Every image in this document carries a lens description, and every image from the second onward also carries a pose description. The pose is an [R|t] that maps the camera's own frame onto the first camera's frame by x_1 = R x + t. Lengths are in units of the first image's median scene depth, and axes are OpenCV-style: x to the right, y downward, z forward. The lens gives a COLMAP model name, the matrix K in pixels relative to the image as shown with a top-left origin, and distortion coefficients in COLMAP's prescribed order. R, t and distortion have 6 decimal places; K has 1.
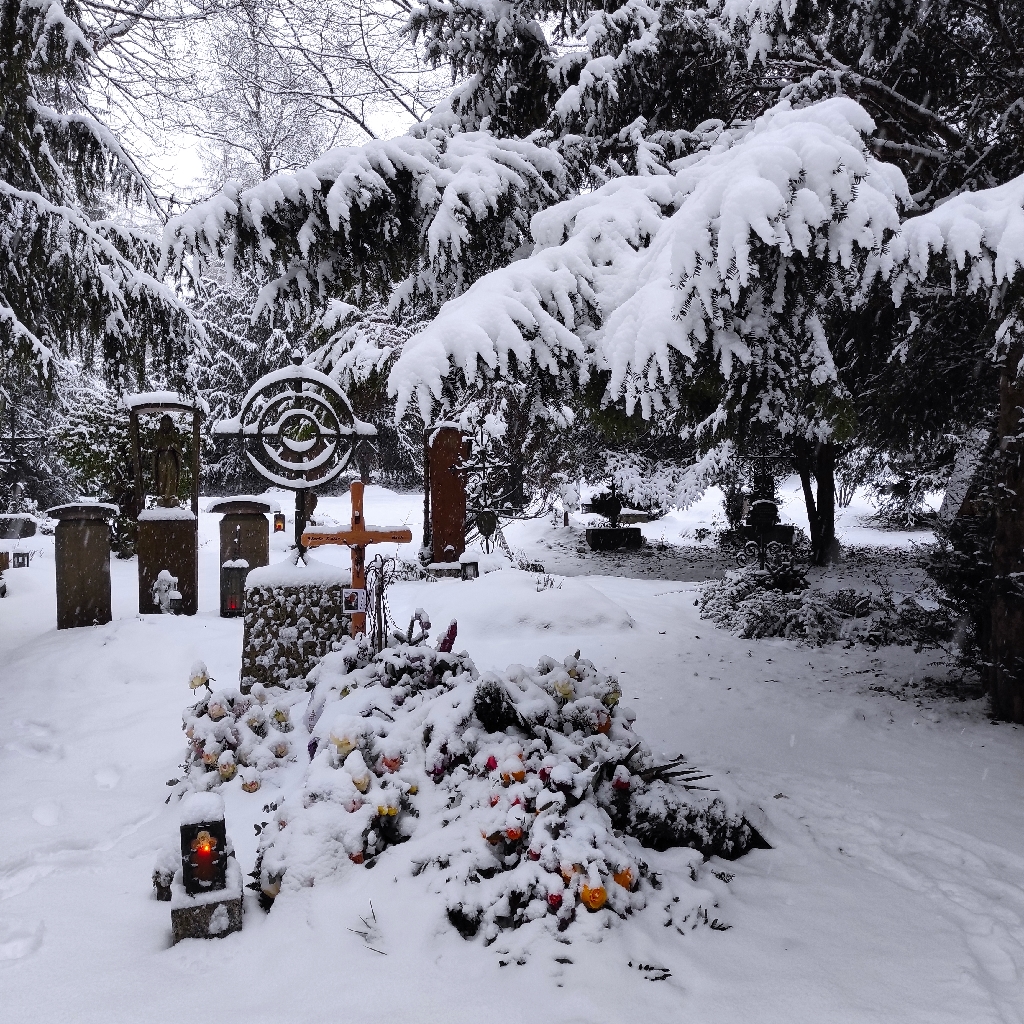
lens RADIAL K [[1004.3, 0, 507.1], [0, 1004.3, 513.1], [0, 0, 1]] dist [0.058603, -0.067415]
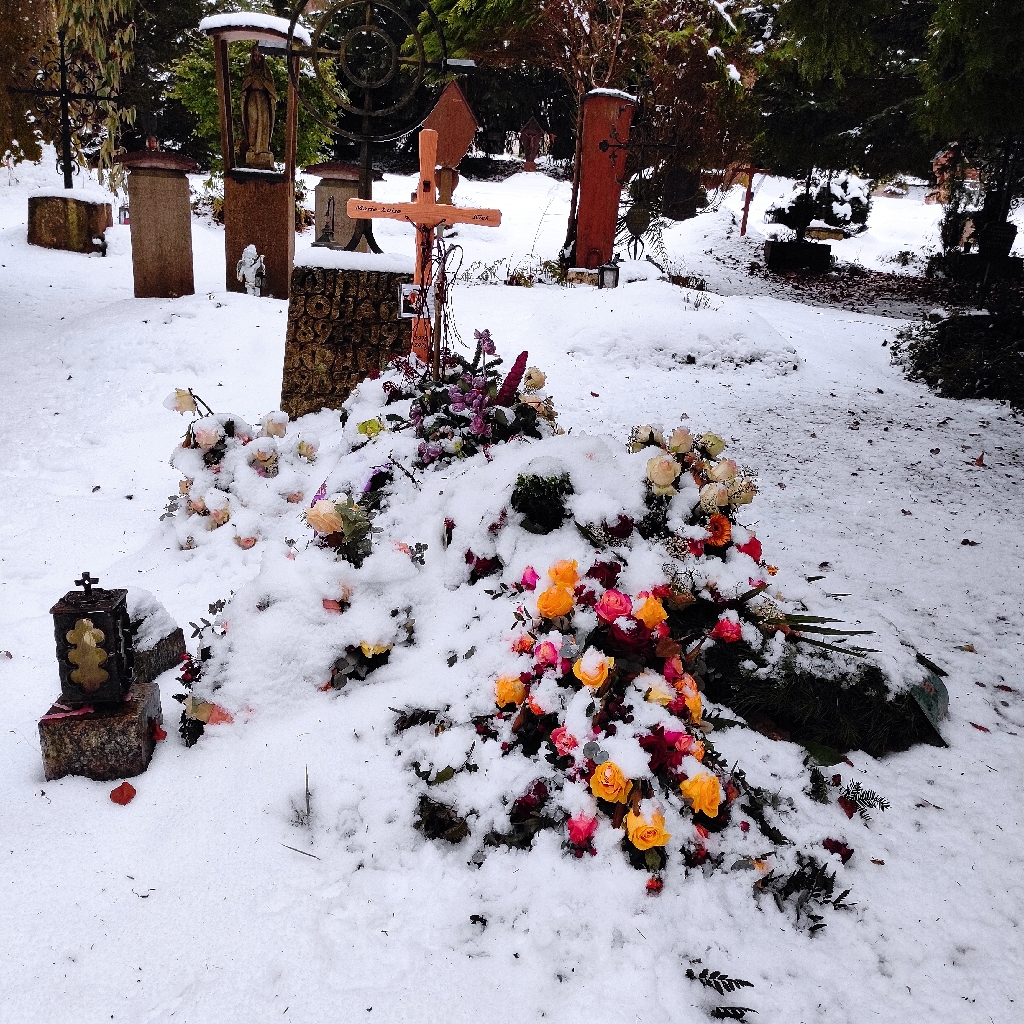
lens RADIAL K [[985.5, 0, 506.5], [0, 985.5, 545.5], [0, 0, 1]] dist [0.052906, -0.011098]
pose [[0.981824, 0.131363, -0.136986, 0.034042], [-0.081093, 0.942920, 0.322995, 0.014377], [0.171596, -0.306015, 0.936434, 0.254924]]
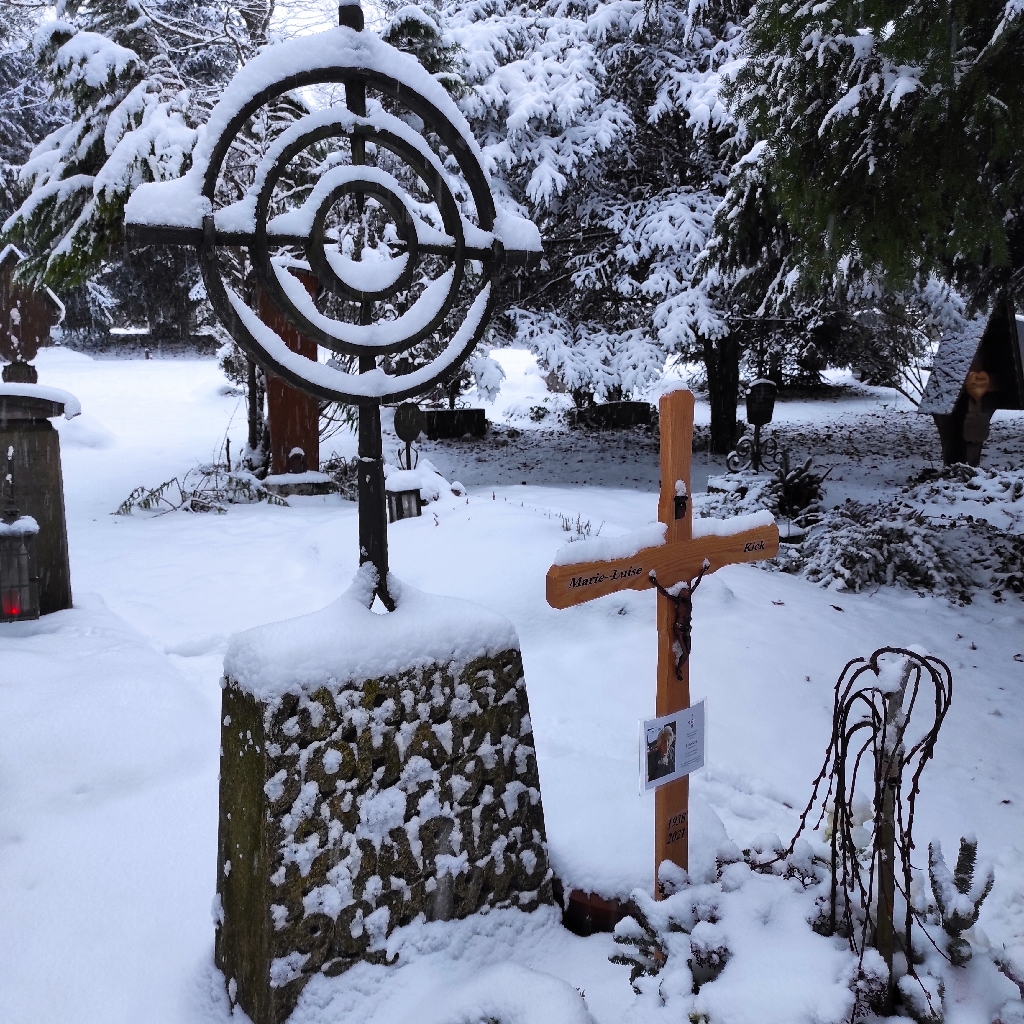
lens RADIAL K [[1004.3, 0, 507.1], [0, 1004.3, 513.1], [0, 0, 1]] dist [0.058603, -0.067415]
pose [[0.950099, -0.047217, 0.308355, -0.275652], [0.005088, 0.990693, 0.136022, -0.032398], [-0.311908, -0.127666, 0.941496, 0.651306]]
